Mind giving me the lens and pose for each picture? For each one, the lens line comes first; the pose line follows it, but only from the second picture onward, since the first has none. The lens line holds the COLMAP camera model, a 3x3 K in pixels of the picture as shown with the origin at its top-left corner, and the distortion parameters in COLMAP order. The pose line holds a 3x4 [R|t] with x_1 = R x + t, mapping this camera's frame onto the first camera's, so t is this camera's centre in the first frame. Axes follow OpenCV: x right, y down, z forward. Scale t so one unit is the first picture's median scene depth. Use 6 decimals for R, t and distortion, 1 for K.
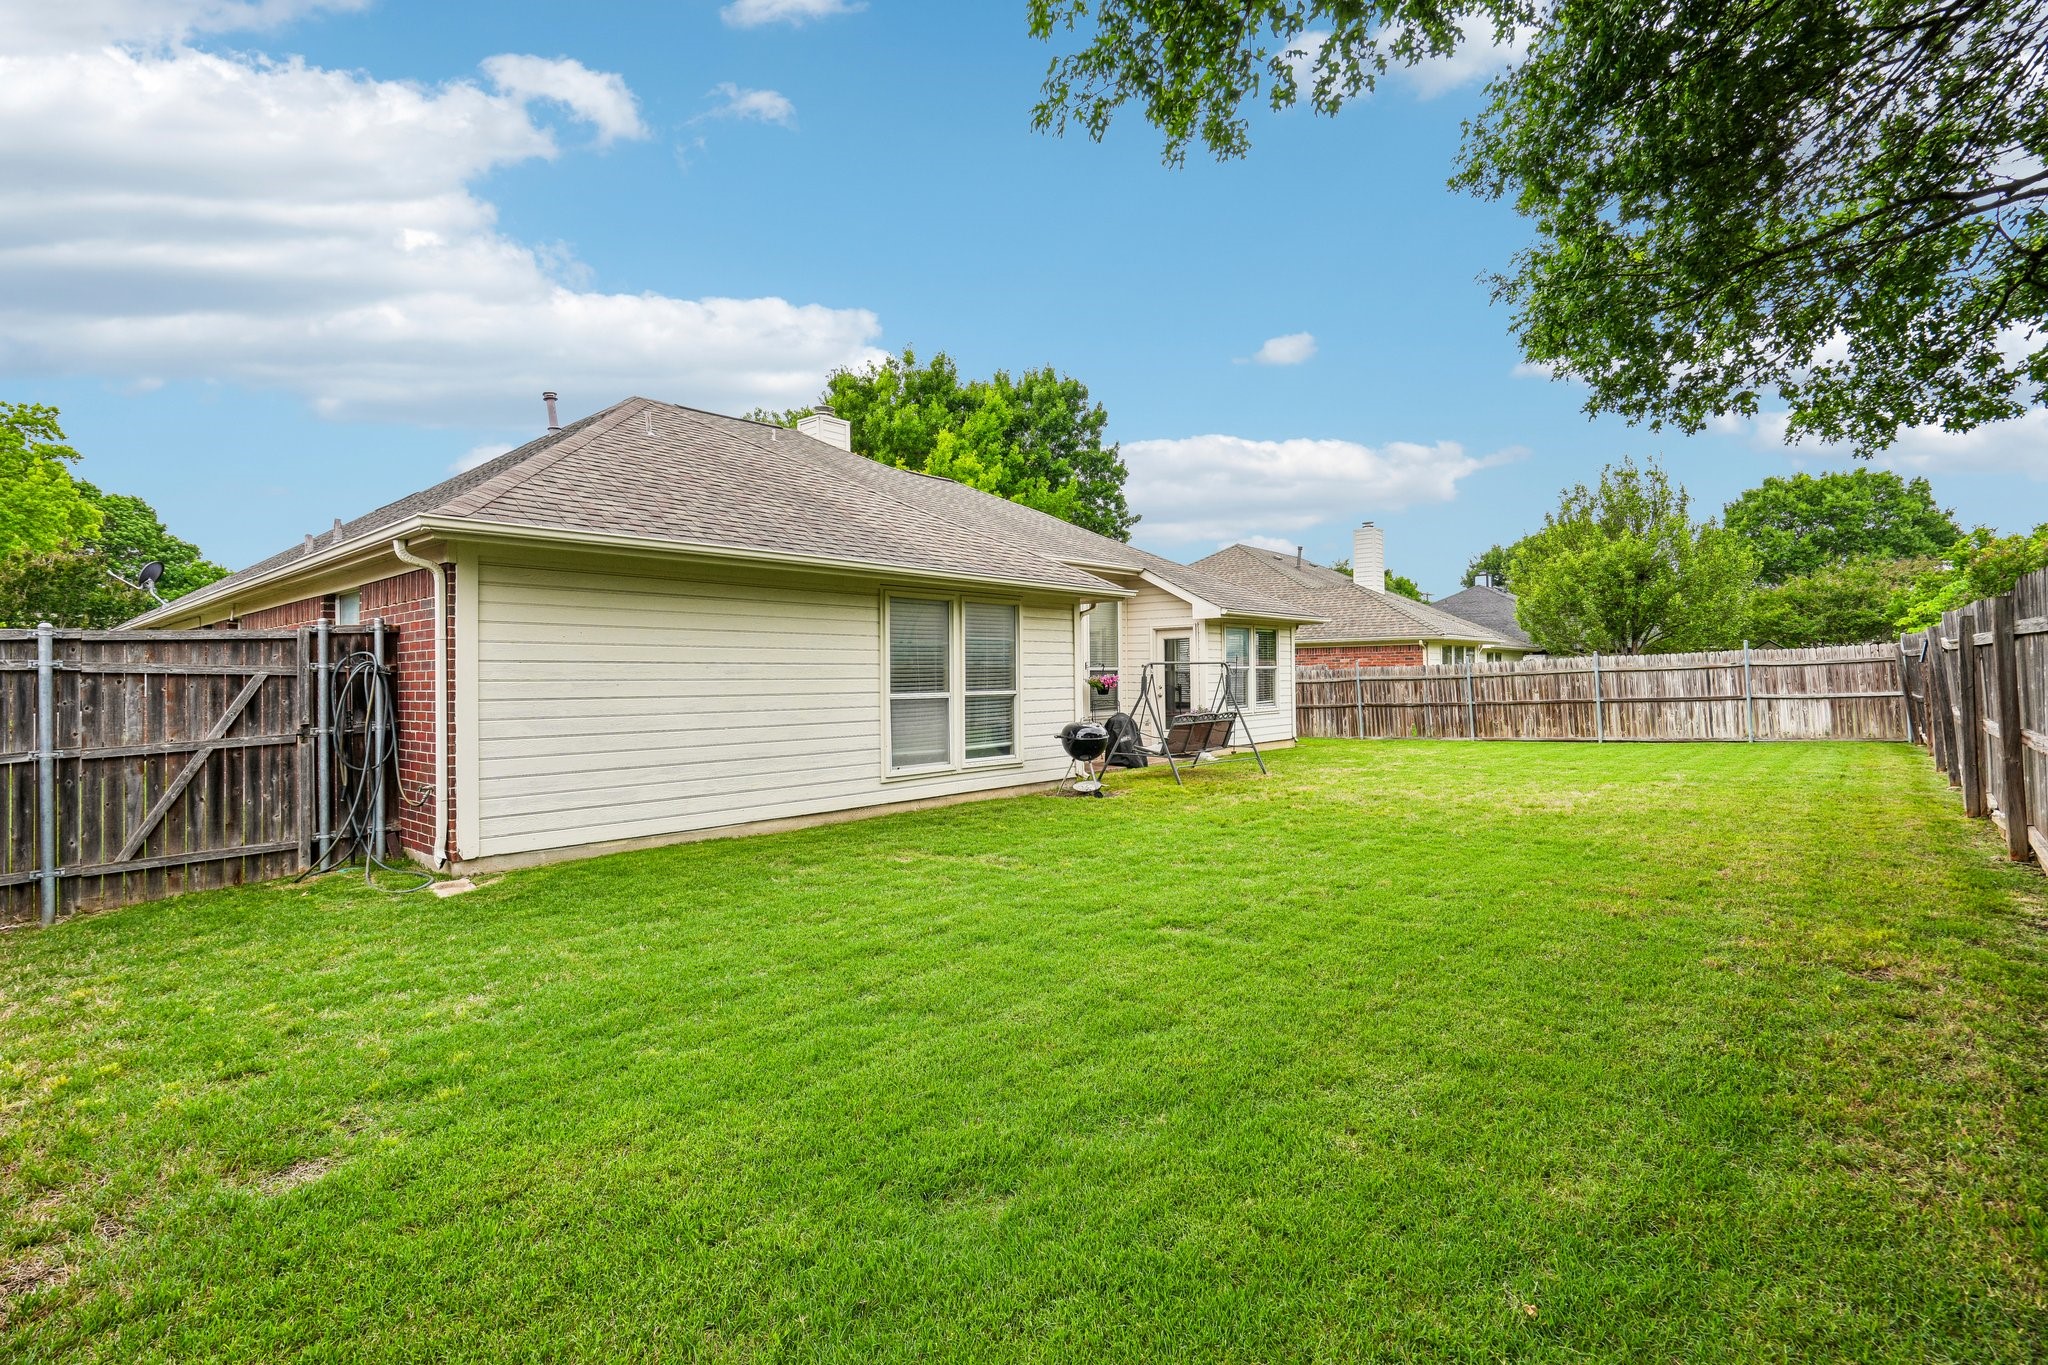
lens RADIAL K [[957.5, 0, 1024.0], [0, 957.5, 682.5], [0, 0, 1]] dist [-0.001101, -0.000168]
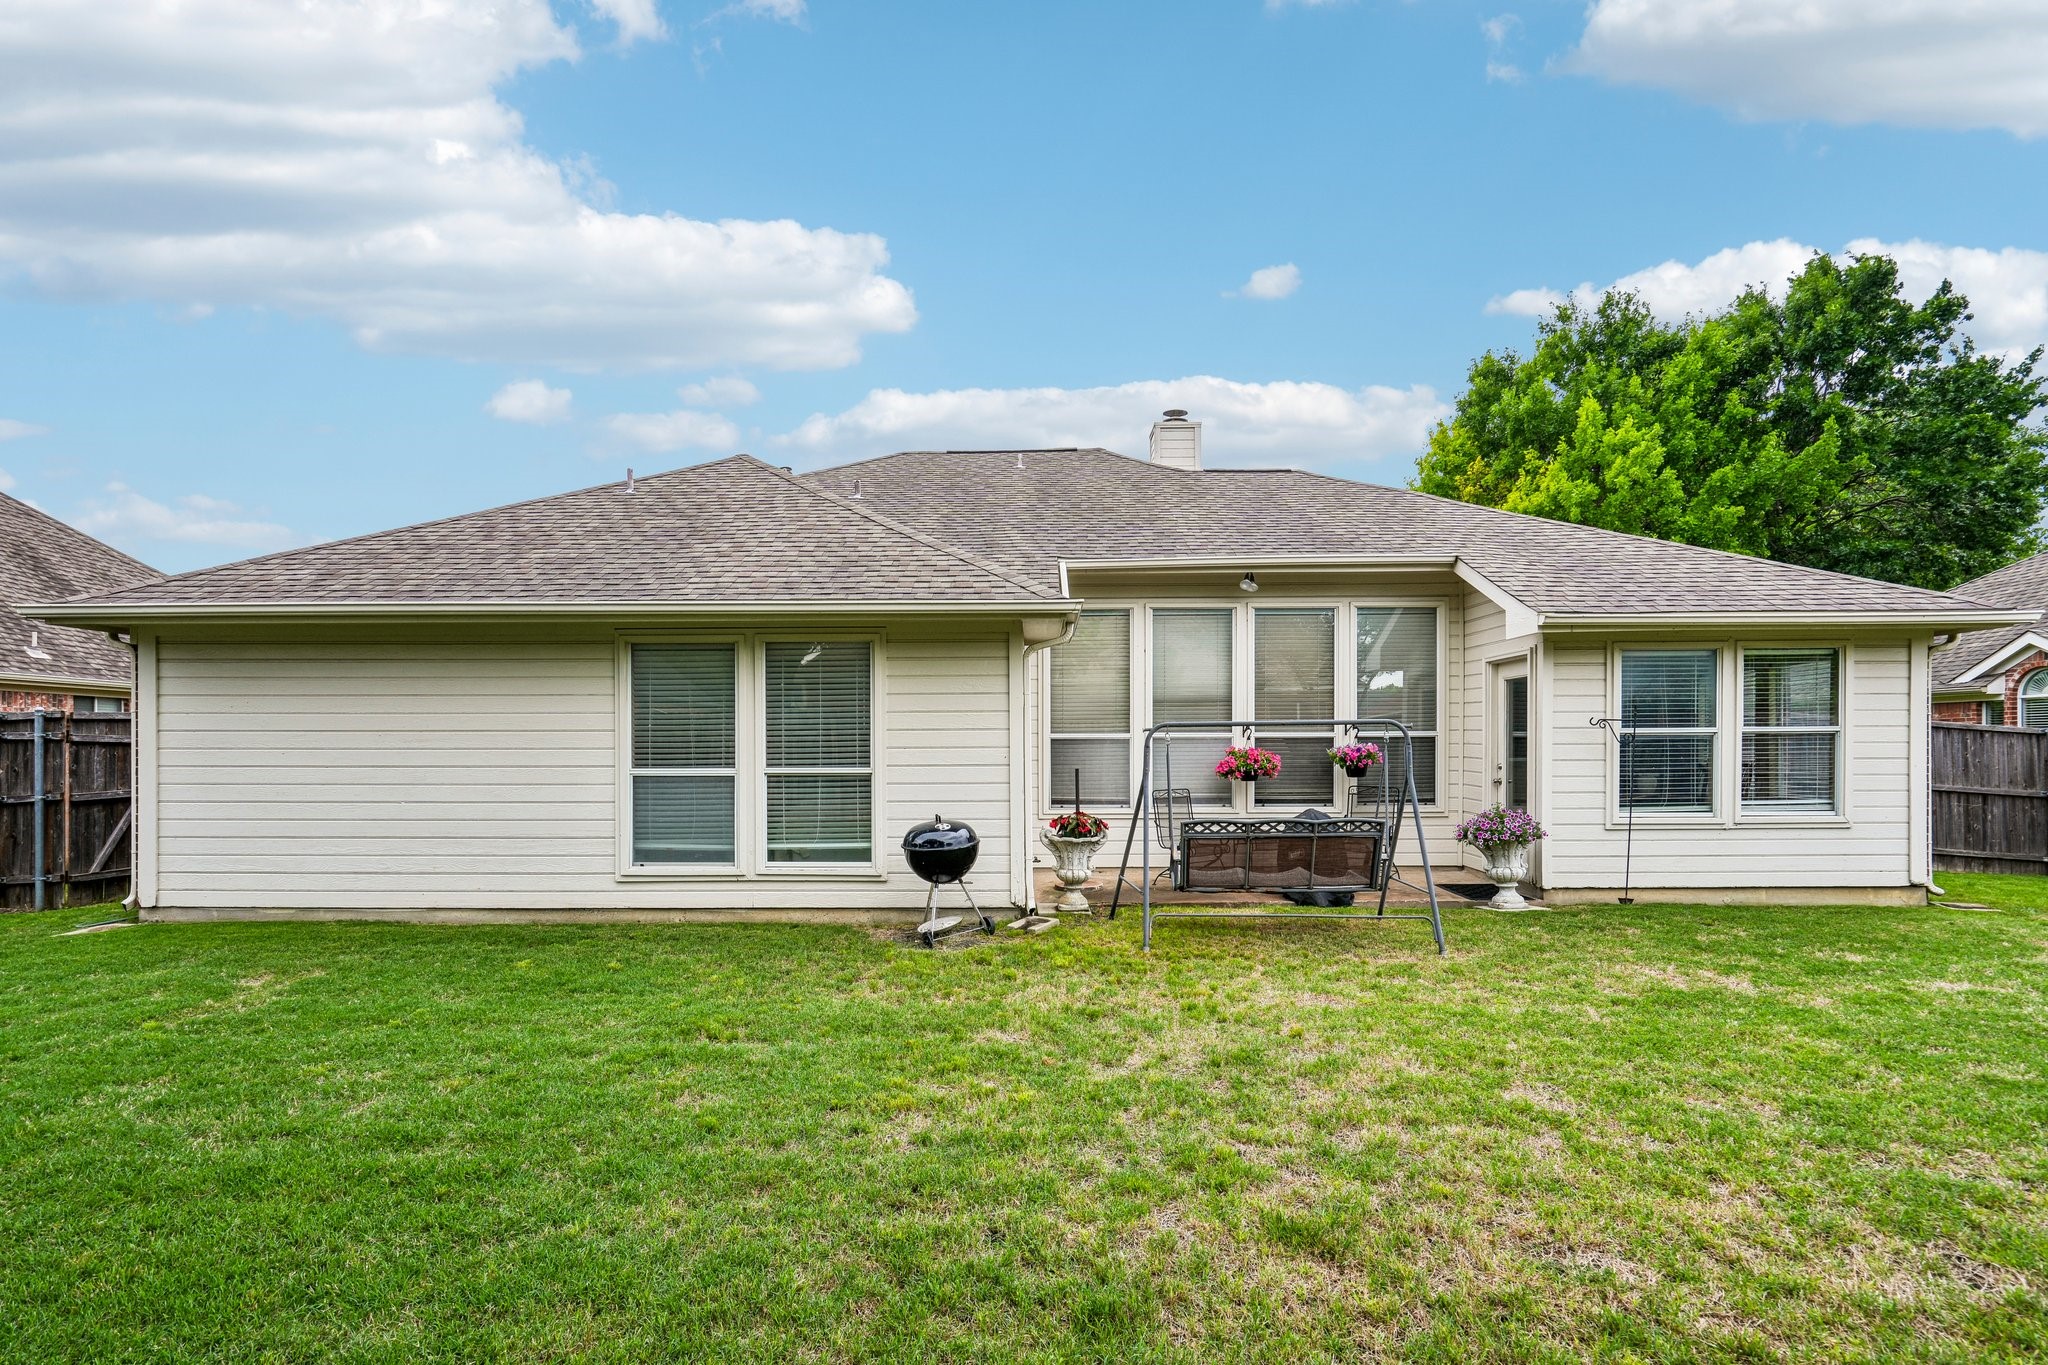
lens RADIAL K [[964.2, 0, 1023.9], [0, 964.2, 754.2], [0, 0, 1]] dist [-0.002716, -0.000286]
pose [[0.650511, 0.013698, -0.759374, 0.618279], [-0.007413, 0.999904, 0.011686, -0.010765], [0.759461, -0.001973, 0.650550, 0.681400]]
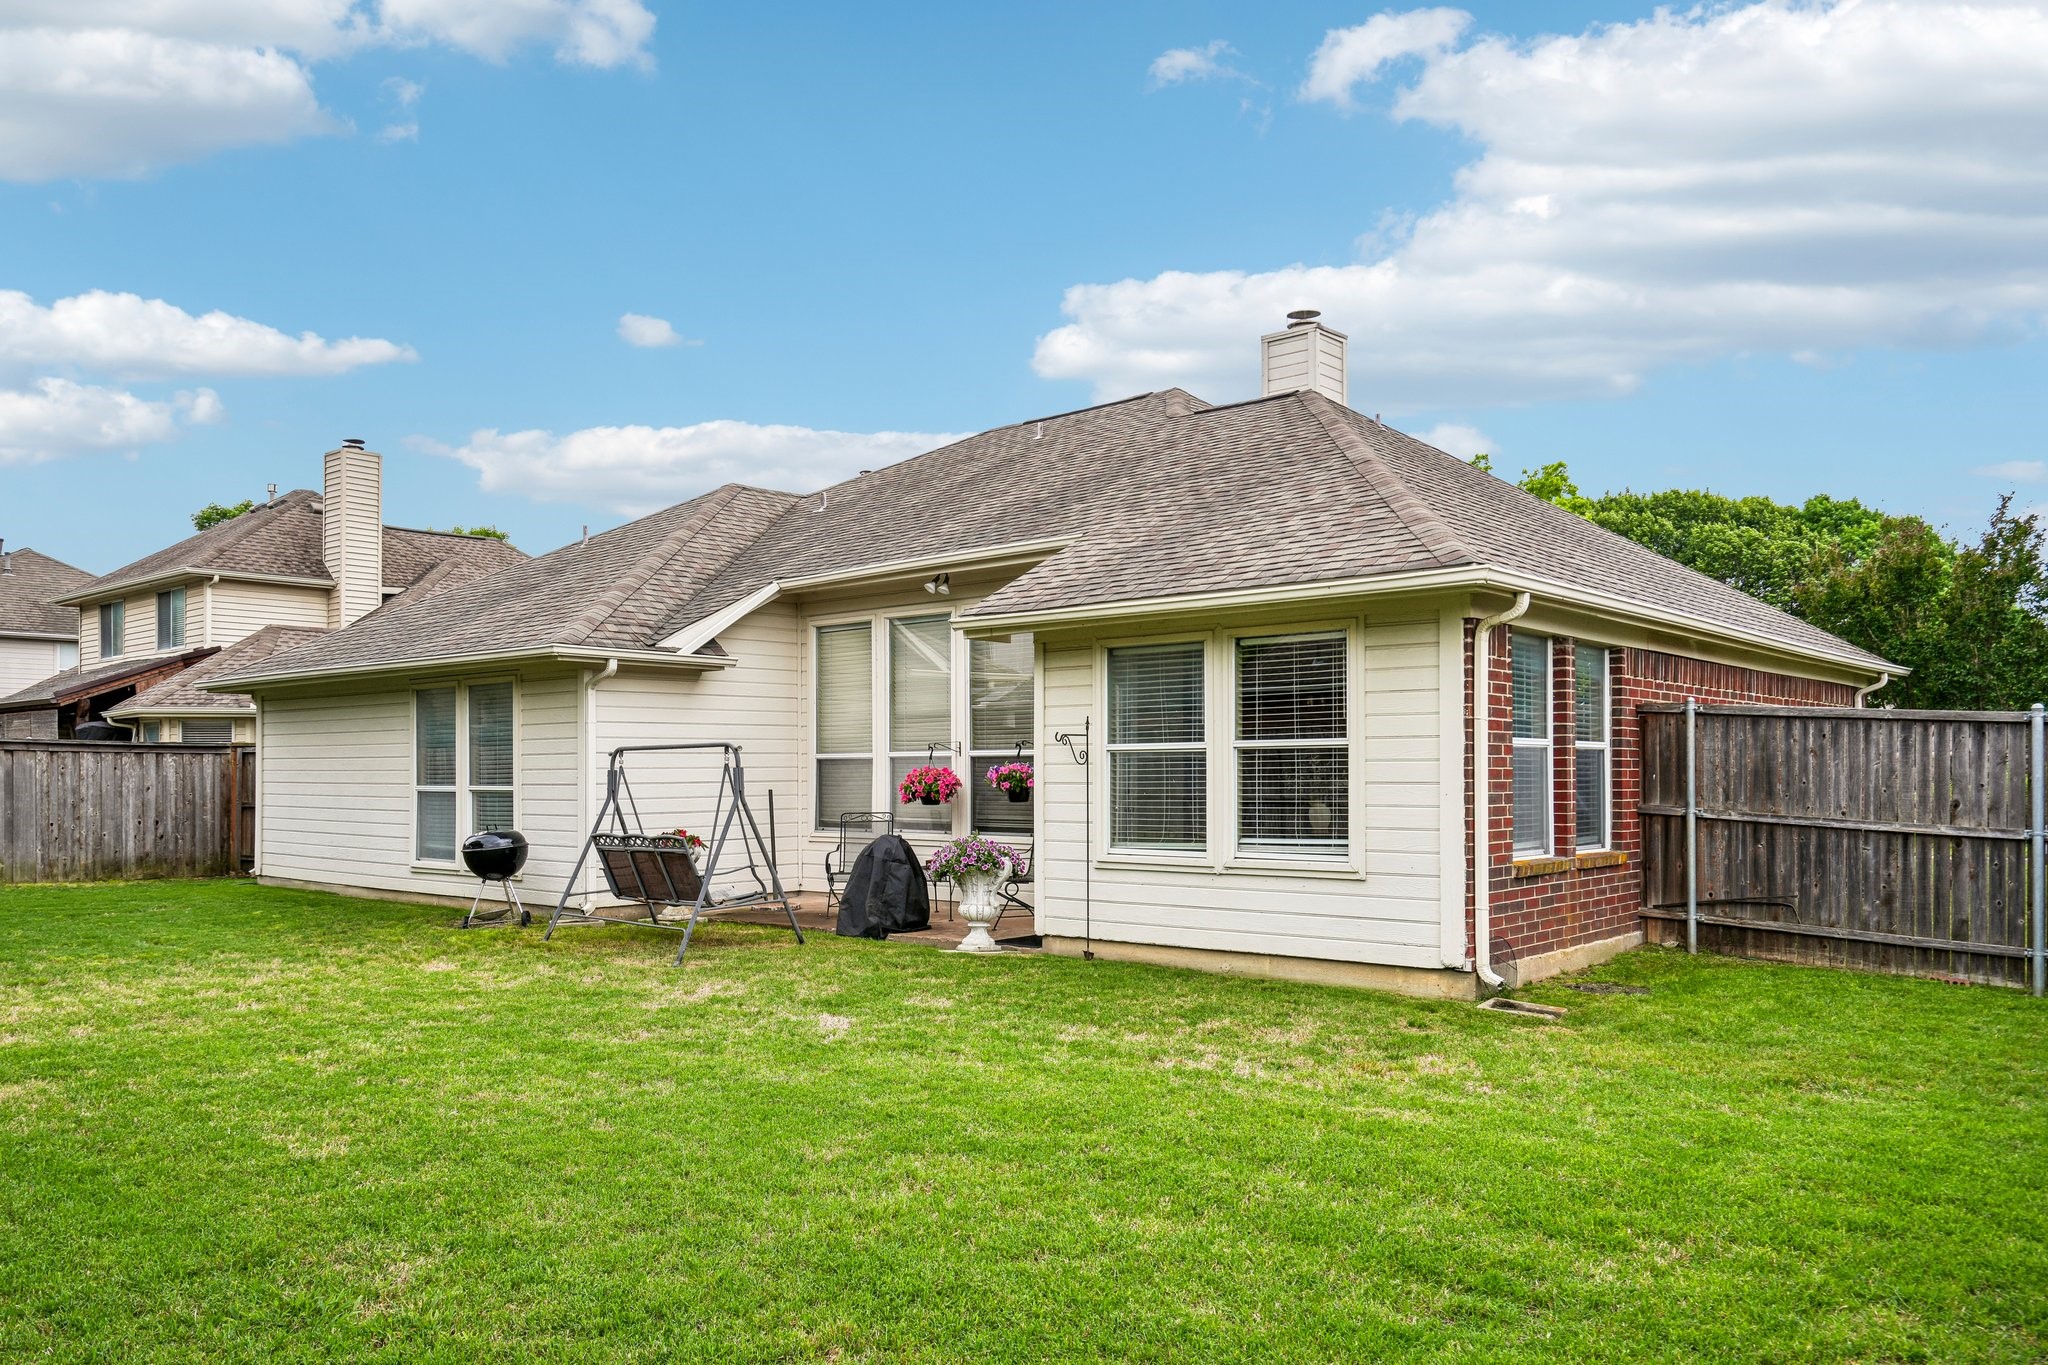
lens RADIAL K [[1452.7, 0, 1023.6], [0, 1452.7, 758.3], [0, 0, 1]] dist [0.024962, 0.000404]
pose [[0.011062, 0.004100, -0.999930, 1.325506], [0.001283, 0.999991, 0.004114, -0.021468], [0.999938, -0.001329, 0.011056, 1.518993]]
